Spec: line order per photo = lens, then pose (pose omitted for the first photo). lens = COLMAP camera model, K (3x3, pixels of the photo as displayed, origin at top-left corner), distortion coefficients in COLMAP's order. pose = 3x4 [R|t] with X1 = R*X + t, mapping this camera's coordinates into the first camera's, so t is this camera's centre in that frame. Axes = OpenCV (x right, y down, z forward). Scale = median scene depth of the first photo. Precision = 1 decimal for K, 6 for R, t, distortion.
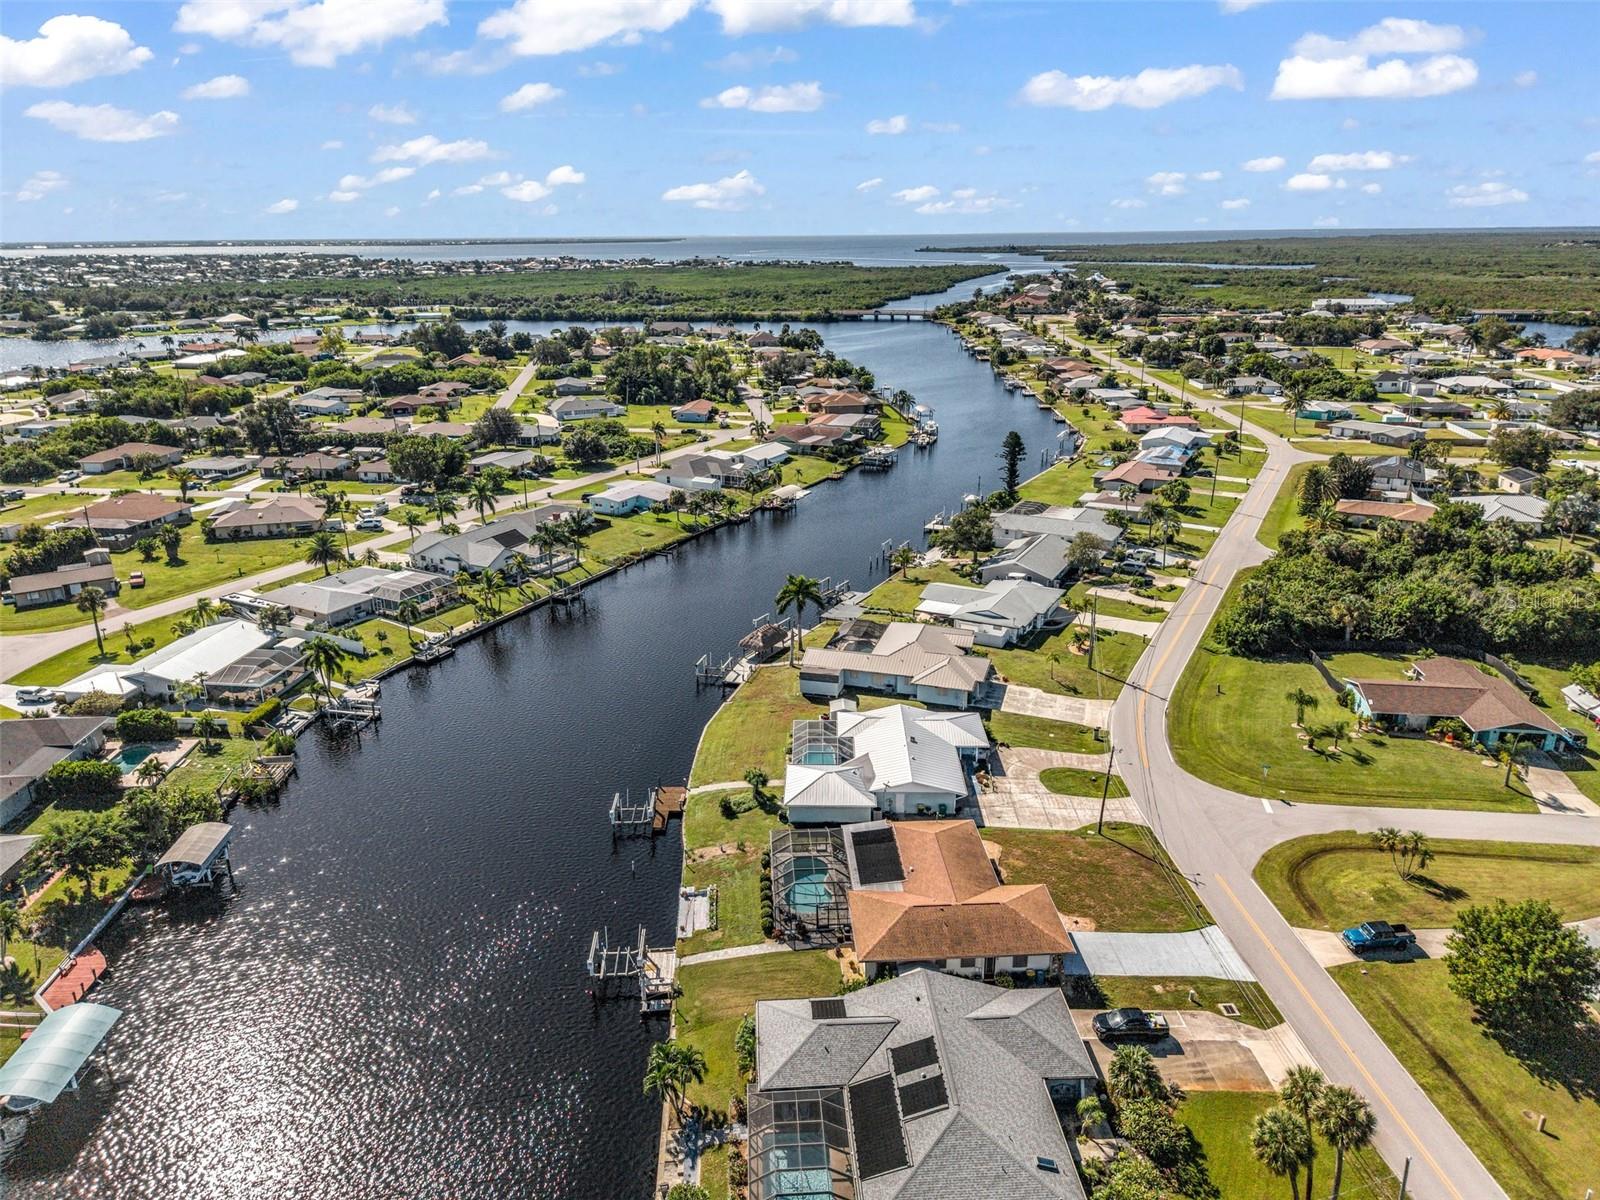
lens RADIAL K [[1067.1, 0, 800.0], [0, 1067.1, 600.0], [0, 0, 1]] dist [0.037452, -0.038898]
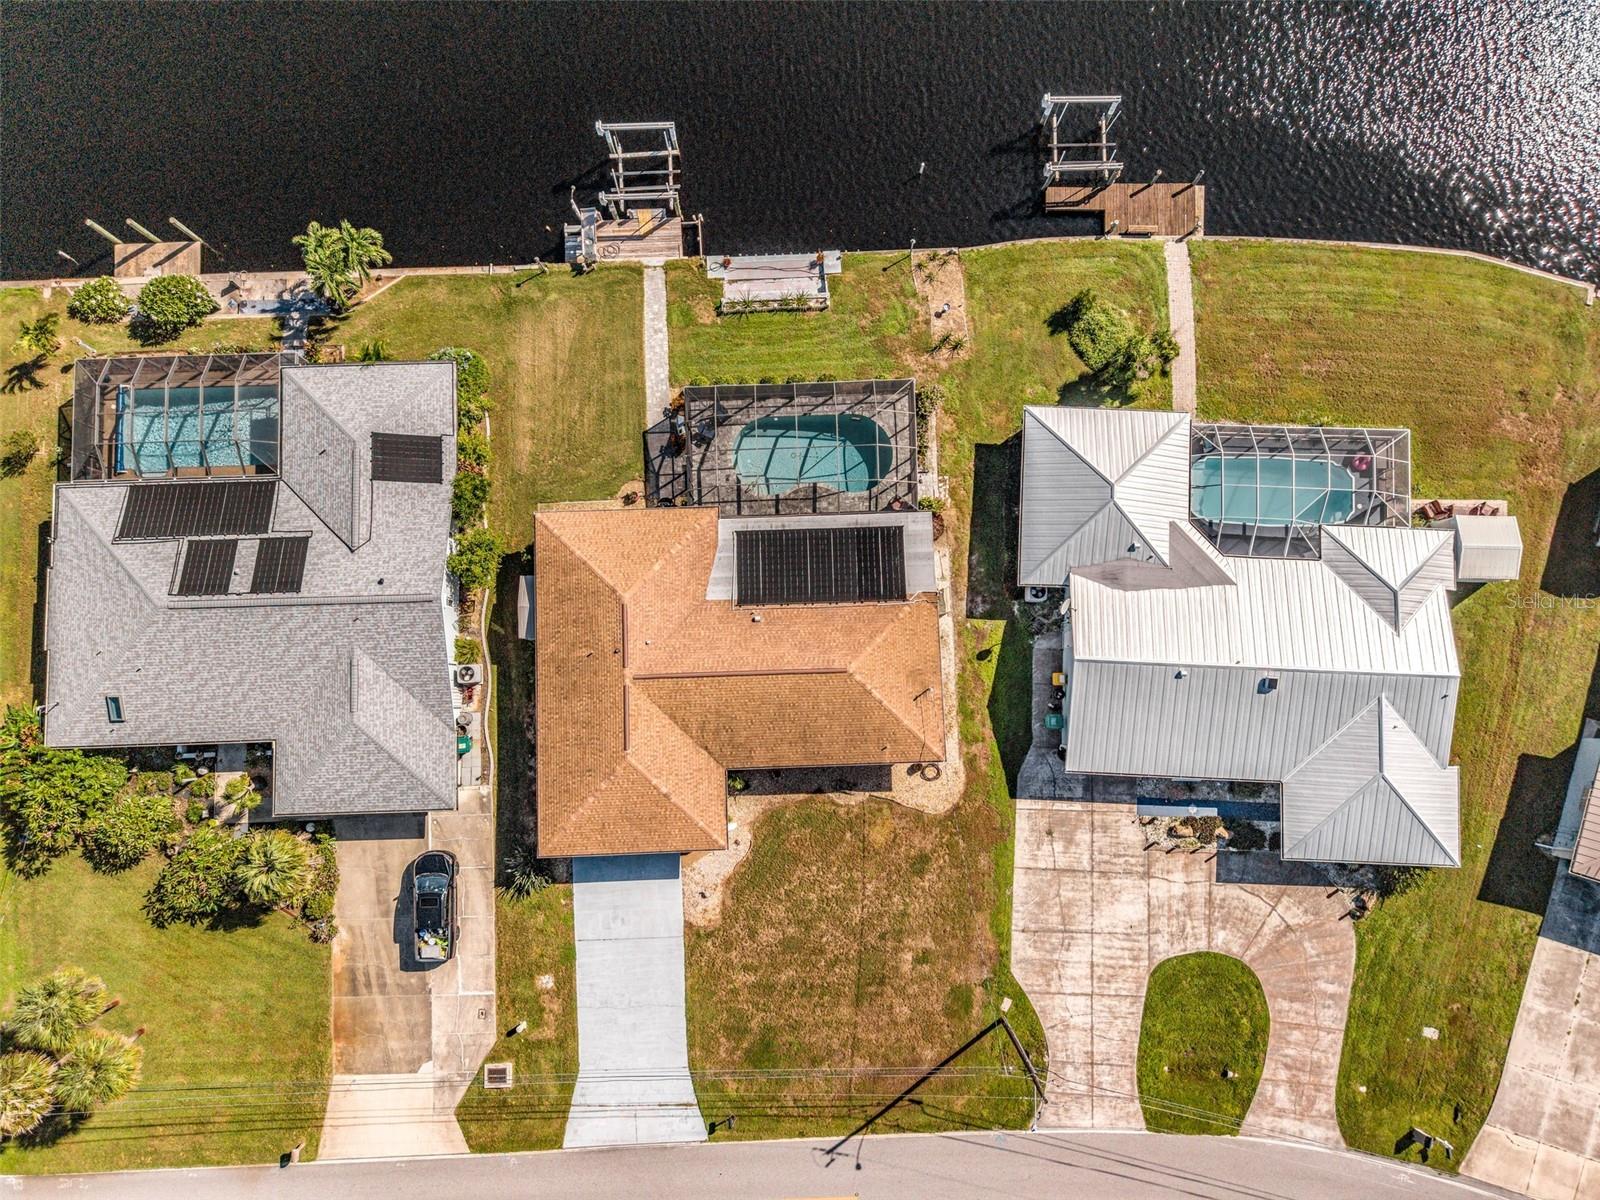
lens RADIAL K [[1070.5, 0, 800.0], [0, 1070.5, 600.0], [0, 0, 1]] dist [0.028615, -0.028760]
pose [[-0.018585, 0.995921, -0.088298, 0.088217], [-0.326470, 0.077428, 0.942031, -0.177834], [0.945025, 0.046334, 0.323699, 0.515371]]
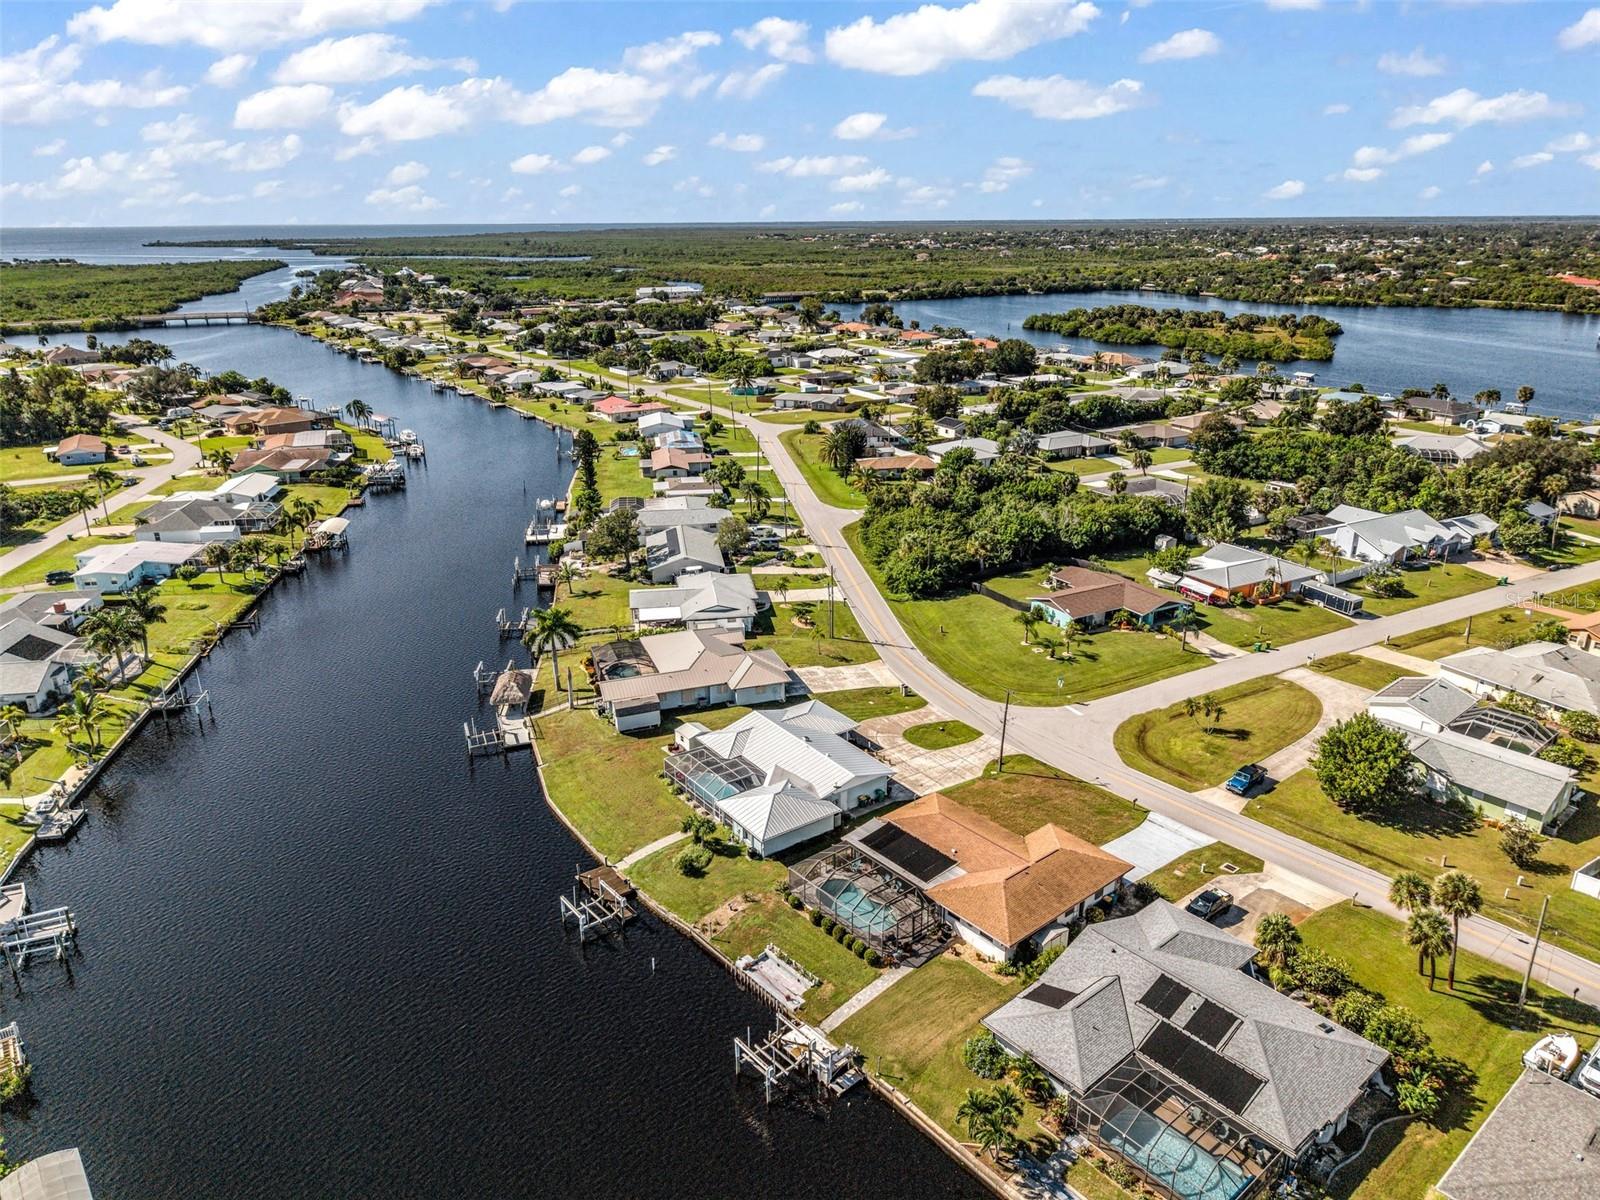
lens RADIAL K [[1067.1, 0, 800.0], [0, 1067.1, 600.0], [0, 0, 1]] dist [0.037452, -0.038898]
pose [[0.800093, -0.196914, 0.566637, -0.332979], [0.193818, 0.978783, 0.066469, -0.047576], [-0.567703, 0.056643, 0.821283, 0.144627]]
